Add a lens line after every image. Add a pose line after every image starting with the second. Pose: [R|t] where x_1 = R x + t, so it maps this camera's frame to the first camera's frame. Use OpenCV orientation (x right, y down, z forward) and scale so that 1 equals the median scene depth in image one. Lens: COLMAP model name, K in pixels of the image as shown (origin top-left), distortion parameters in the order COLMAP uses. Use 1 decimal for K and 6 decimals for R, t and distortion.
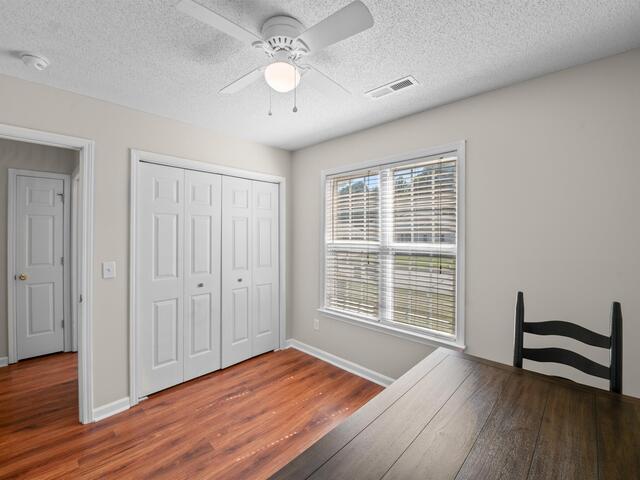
lens RADIAL K [[284.4, 0, 320.0], [0, 284.4, 240.0], [0, 0, 1]] dist [0.001453, 0.000068]
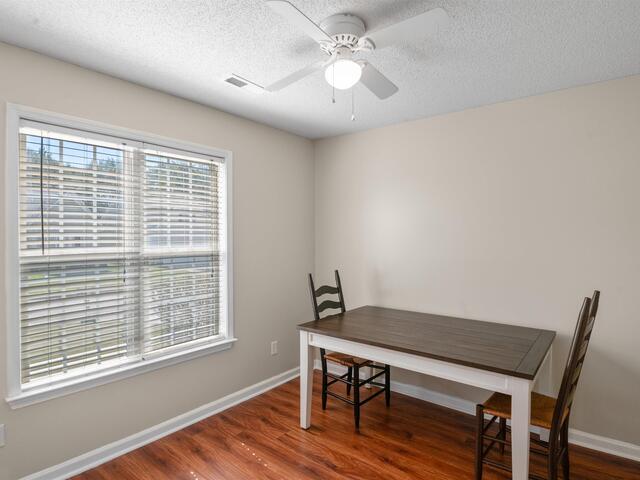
lens RADIAL K [[313.9, 0, 320.0], [0, 313.9, 240.0], [0, 0, 1]] dist [0.000839, 0.000017]
pose [[-0.018956, -0.014209, 0.999719, -0.852084], [0.021744, 0.999657, 0.014620, -0.024012], [-0.999584, 0.022015, -0.018640, 0.808309]]
